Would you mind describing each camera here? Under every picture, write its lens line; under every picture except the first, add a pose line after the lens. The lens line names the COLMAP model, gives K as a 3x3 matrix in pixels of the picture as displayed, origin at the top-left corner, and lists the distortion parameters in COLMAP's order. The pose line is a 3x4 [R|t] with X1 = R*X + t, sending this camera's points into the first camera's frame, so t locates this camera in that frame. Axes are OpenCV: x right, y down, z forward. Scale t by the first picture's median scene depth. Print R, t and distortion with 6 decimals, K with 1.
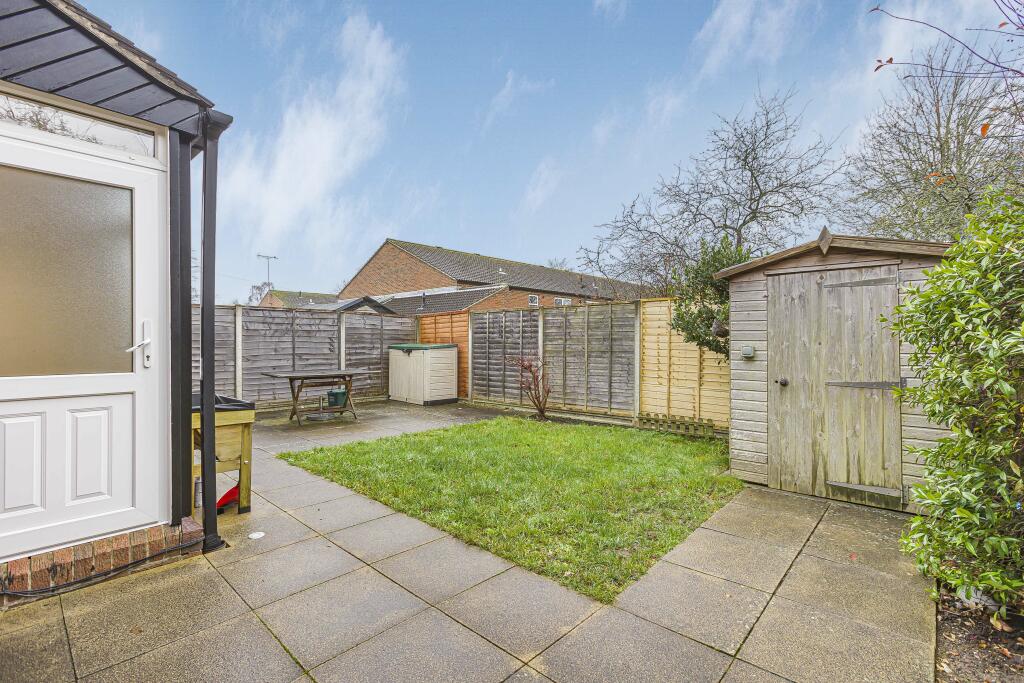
lens RADIAL K [[464.0, 0, 512.3], [0, 464.0, 344.0], [0, 0, 1]] dist [0.018766, 0.000759]
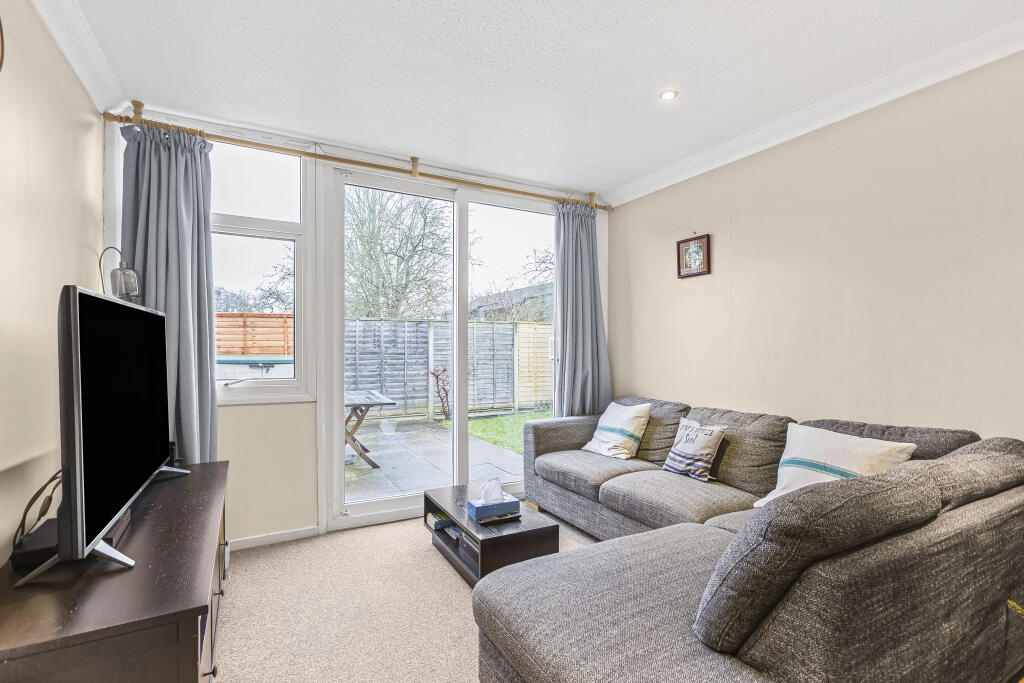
lens RADIAL K [[464.0, 0, 509.2], [0, 464.0, 347.0], [0, 0, 1]] dist [0.018766, 0.000759]
pose [[0.333617, 0.006094, 0.942689, -0.896138], [0.005768, 0.999947, -0.008506, -0.006341], [-0.942691, 0.008275, 0.333564, 0.475208]]
